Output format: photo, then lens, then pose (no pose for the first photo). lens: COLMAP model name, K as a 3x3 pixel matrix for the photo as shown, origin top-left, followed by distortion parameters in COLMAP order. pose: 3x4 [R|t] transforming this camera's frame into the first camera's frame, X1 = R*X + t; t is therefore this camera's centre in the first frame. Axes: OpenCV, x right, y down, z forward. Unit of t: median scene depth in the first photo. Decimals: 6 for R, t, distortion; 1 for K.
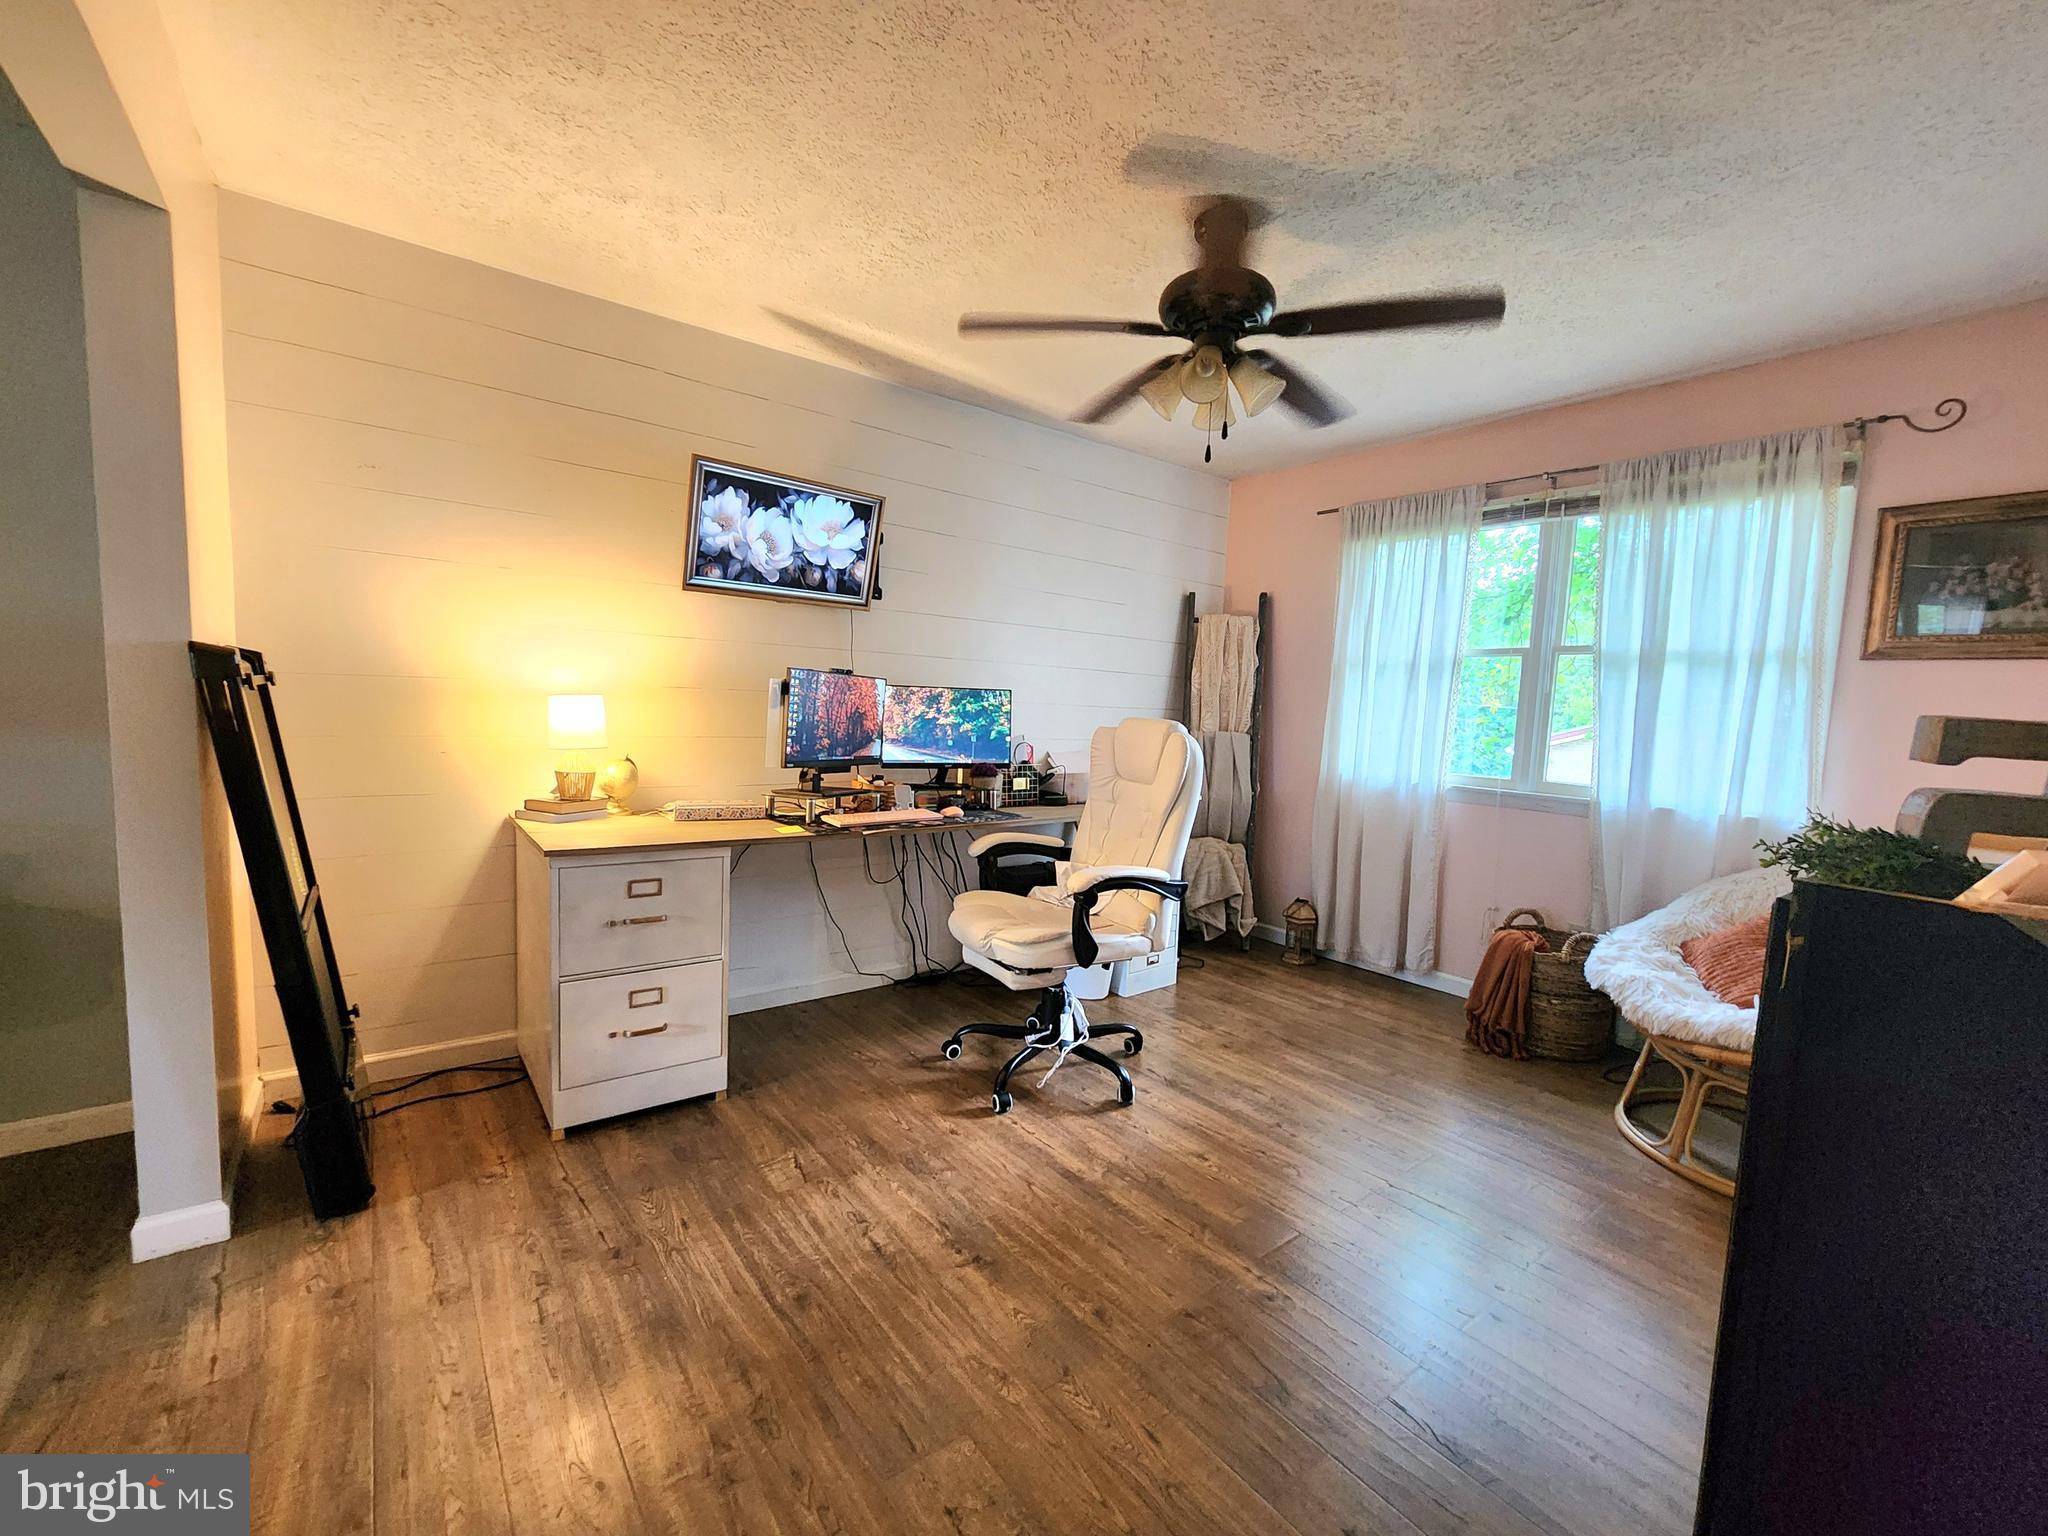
lens RADIAL K [[842.2, 0, 1024.0], [0, 842.2, 768.0], [0, 0, 1]] dist [-0.001675, 0.000798]
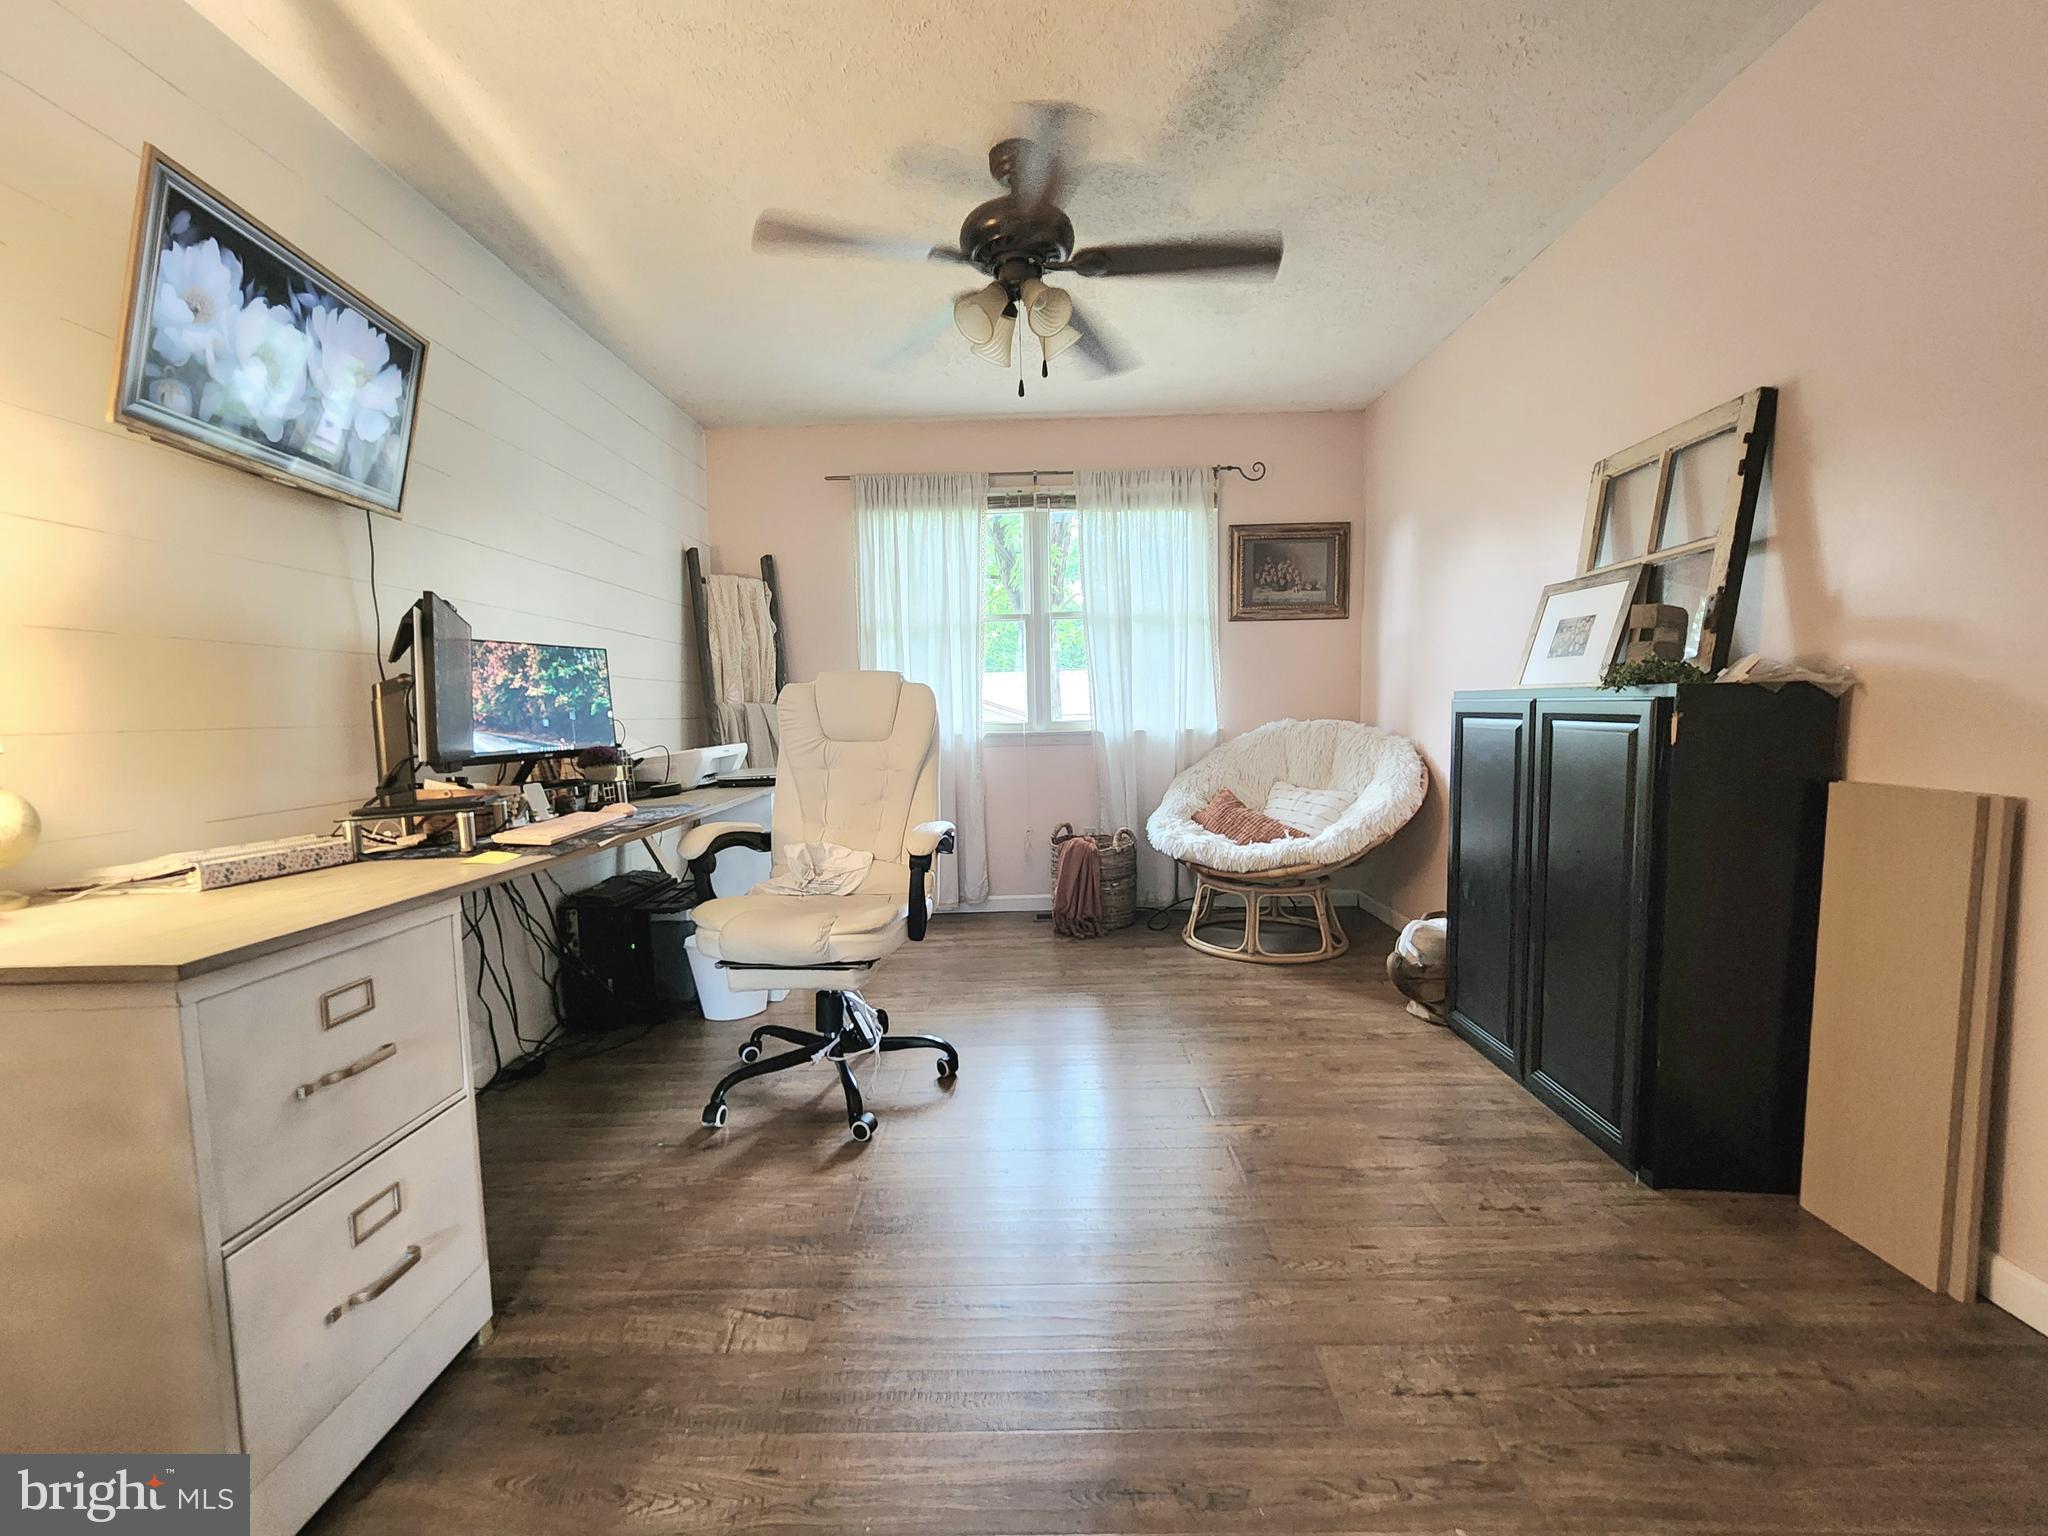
lens RADIAL K [[849.2, 0, 1013.1], [0, 849.2, 772.1], [0, 0, 1]] dist [-0.005213, 0.000043]
pose [[0.622146, -0.111933, 0.774859, -0.439756], [0.110227, 0.992392, 0.054855, 0.016895], [-0.775103, 0.051282, 0.629750, 0.279247]]
